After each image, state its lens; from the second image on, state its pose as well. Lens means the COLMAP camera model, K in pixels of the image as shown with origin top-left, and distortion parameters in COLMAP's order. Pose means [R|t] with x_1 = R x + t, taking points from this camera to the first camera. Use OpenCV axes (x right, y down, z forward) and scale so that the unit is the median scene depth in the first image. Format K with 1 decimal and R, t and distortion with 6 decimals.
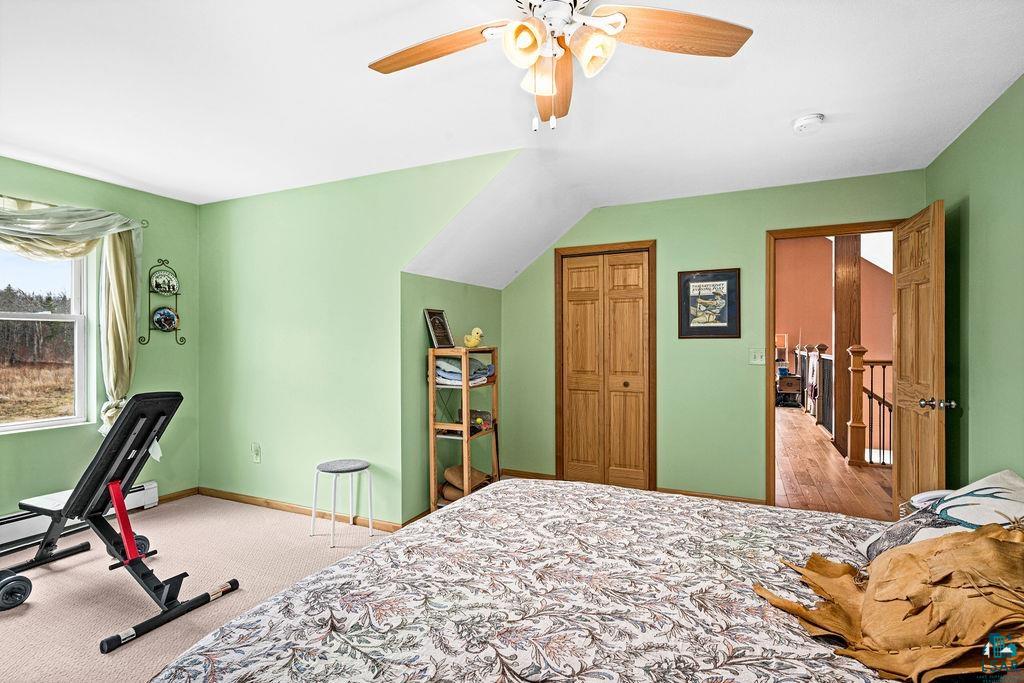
lens RADIAL K [[497.3, 0, 510.3], [0, 497.3, 344.6], [0, 0, 1]] dist [-0.002364, 0.001757]
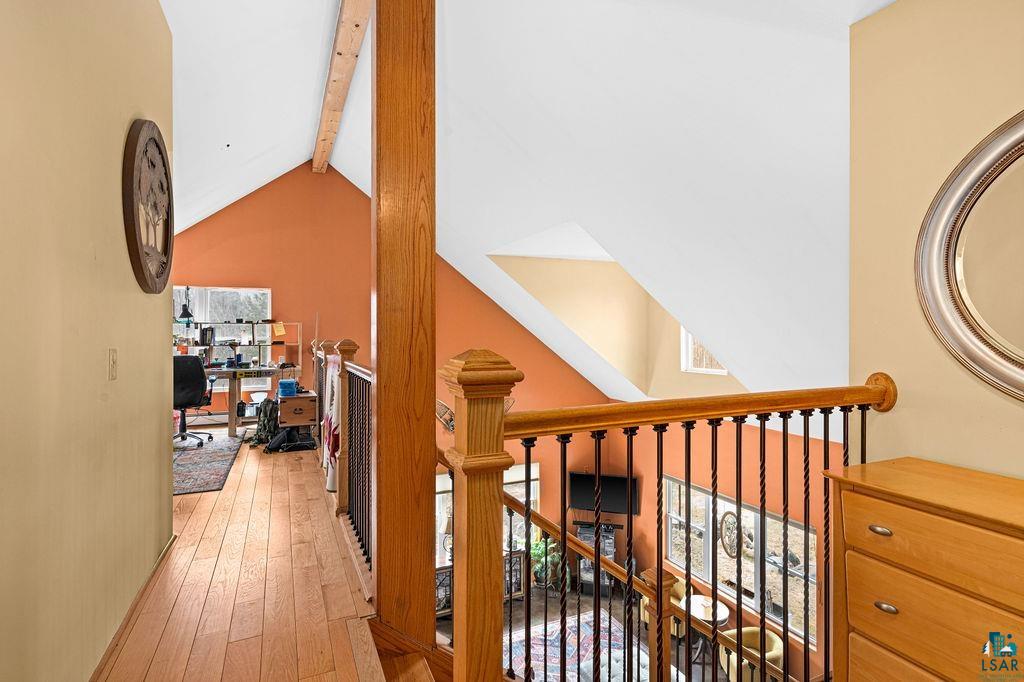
lens RADIAL K [[497.3, 0, 511.8], [0, 497.3, 337.8], [0, 0, 1]] dist [-0.002364, 0.001757]
pose [[0.644334, -0.003418, 0.764737, 0.358465], [0.003823, 0.999992, 0.001248, -0.002901], [-0.764735, 0.002119, 0.644342, 0.563572]]
